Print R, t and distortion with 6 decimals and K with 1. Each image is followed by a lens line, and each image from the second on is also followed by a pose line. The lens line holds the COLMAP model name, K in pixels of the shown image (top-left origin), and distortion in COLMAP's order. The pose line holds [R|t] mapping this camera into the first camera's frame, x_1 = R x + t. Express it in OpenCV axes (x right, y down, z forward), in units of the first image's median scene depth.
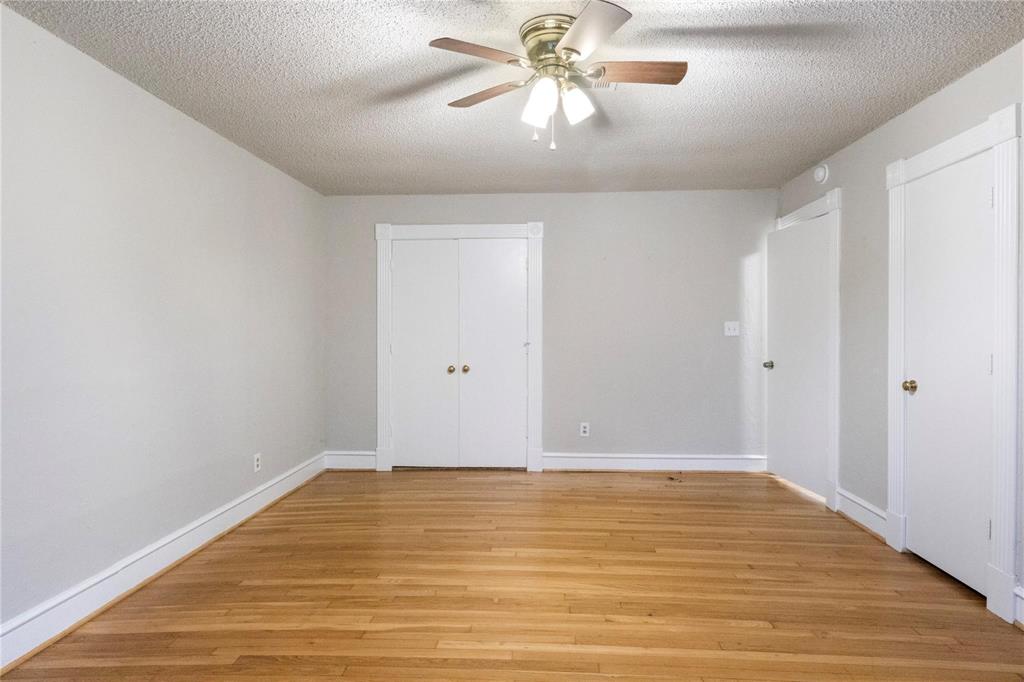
lens RADIAL K [[553.6, 0, 514.0], [0, 553.6, 335.8], [0, 0, 1]] dist [-0.002523, -0.001076]
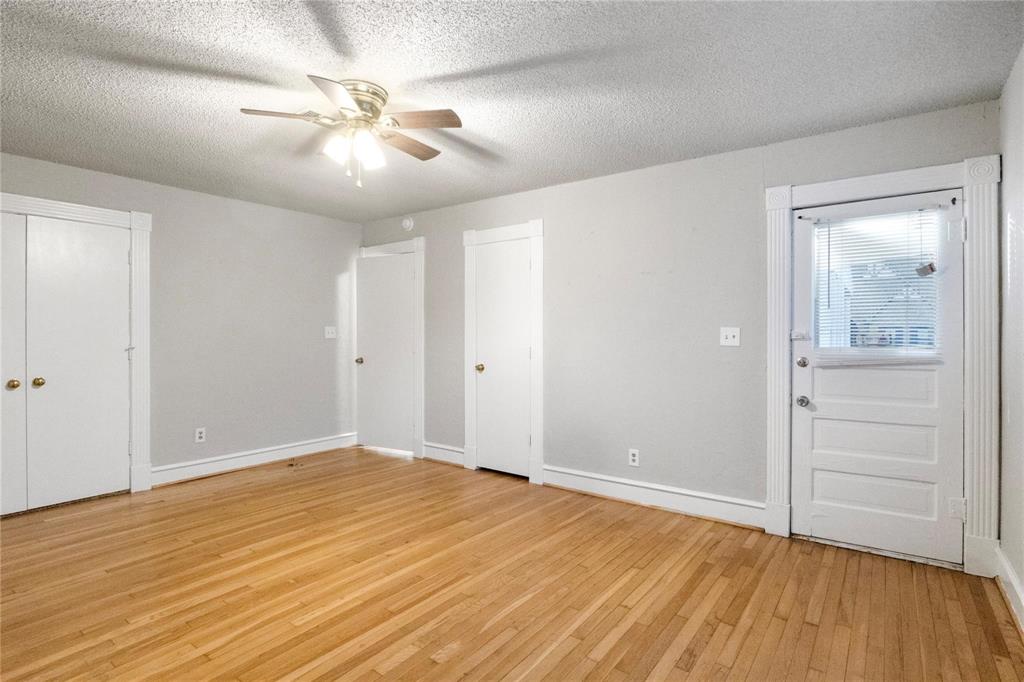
lens RADIAL K [[520.2, 0, 512.9], [0, 520.2, 335.5], [0, 0, 1]] dist [-0.001090, -0.001479]
pose [[0.548488, -0.000020, 0.836158, -0.507357], [0.005799, 0.999976, -0.003780, 0.000965], [-0.836138, 0.006922, 0.548475, 0.055936]]
